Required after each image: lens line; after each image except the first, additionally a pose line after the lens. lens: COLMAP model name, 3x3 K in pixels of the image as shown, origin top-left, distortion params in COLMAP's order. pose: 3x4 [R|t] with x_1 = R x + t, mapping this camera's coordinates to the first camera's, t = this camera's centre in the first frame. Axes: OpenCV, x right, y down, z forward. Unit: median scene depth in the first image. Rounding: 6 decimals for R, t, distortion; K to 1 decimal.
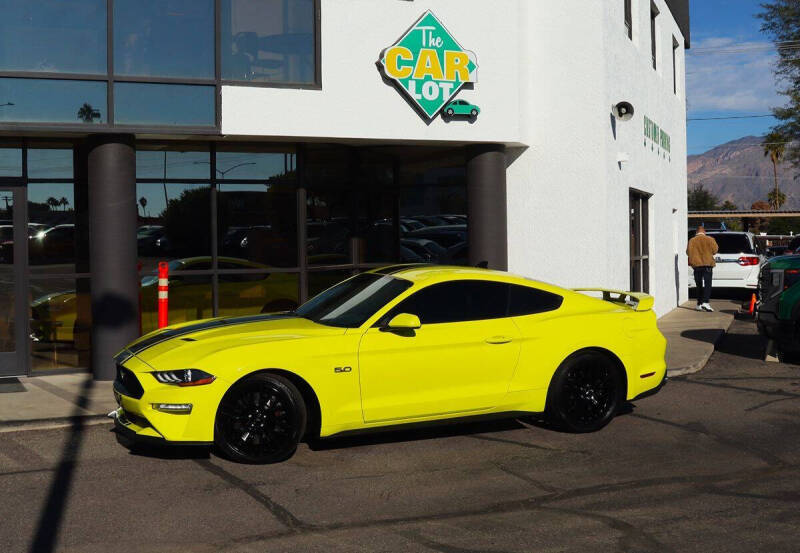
lens RADIAL K [[1066.8, 0, 437.2], [0, 1066.8, 260.8], [0, 0, 1]] dist [-0.120235, 0.000000]
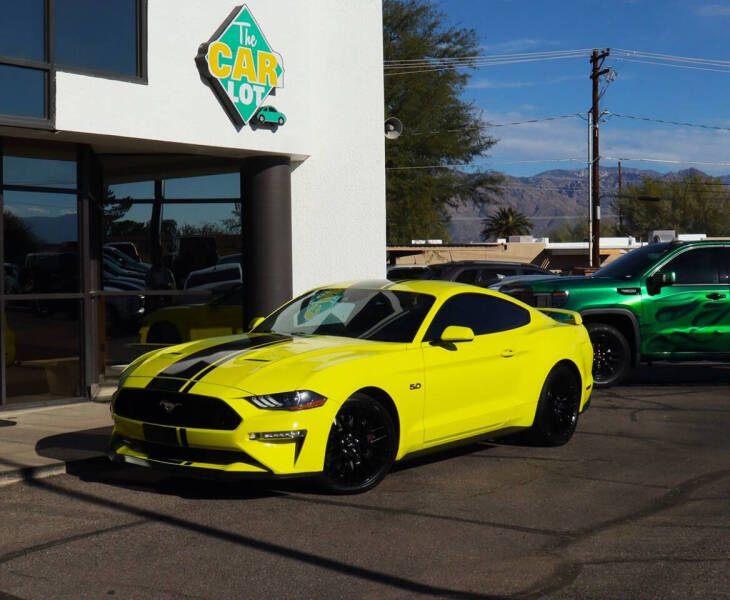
lens RADIAL K [[1243.1, 0, 362.2], [0, 1243.1, 295.7], [0, 0, 1]] dist [-0.162697, 0.000000]
pose [[0.880337, -0.006007, 0.474310, -0.421167], [0.011033, 0.999909, -0.007814, 0.019651], [-0.474220, 0.012111, 0.880323, 0.038585]]
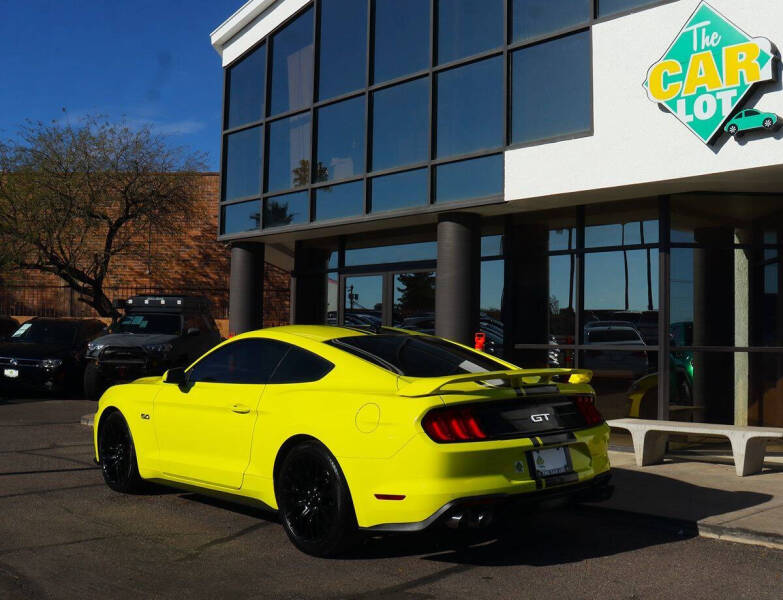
lens RADIAL K [[942.8, 0, 391.4], [0, 942.8, 299.0], [0, 0, 1]] dist [-0.099100, 0.000000]
pose [[0.269893, -0.028070, -0.962481, 0.560008], [-0.039763, 0.998397, -0.040268, 0.008288], [0.962069, 0.049139, 0.268345, 0.631995]]
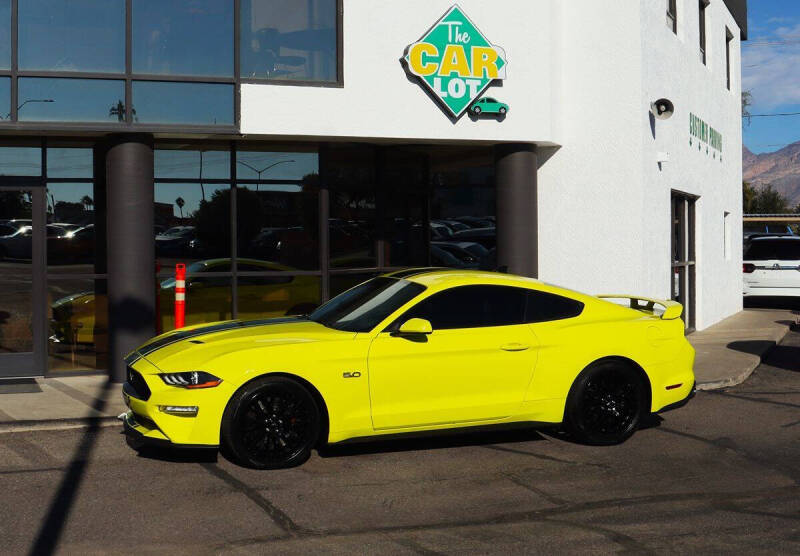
lens RADIAL K [[1130.6, 0, 373.4], [0, 1130.6, 263.4], [0, 0, 1]] dist [-0.122917, 0.000000]
pose [[0.994689, 0.009345, -0.102503, 0.024950], [-0.009474, 0.999955, -0.000773, 0.000162], [0.102491, 0.001740, 0.994732, -0.021849]]
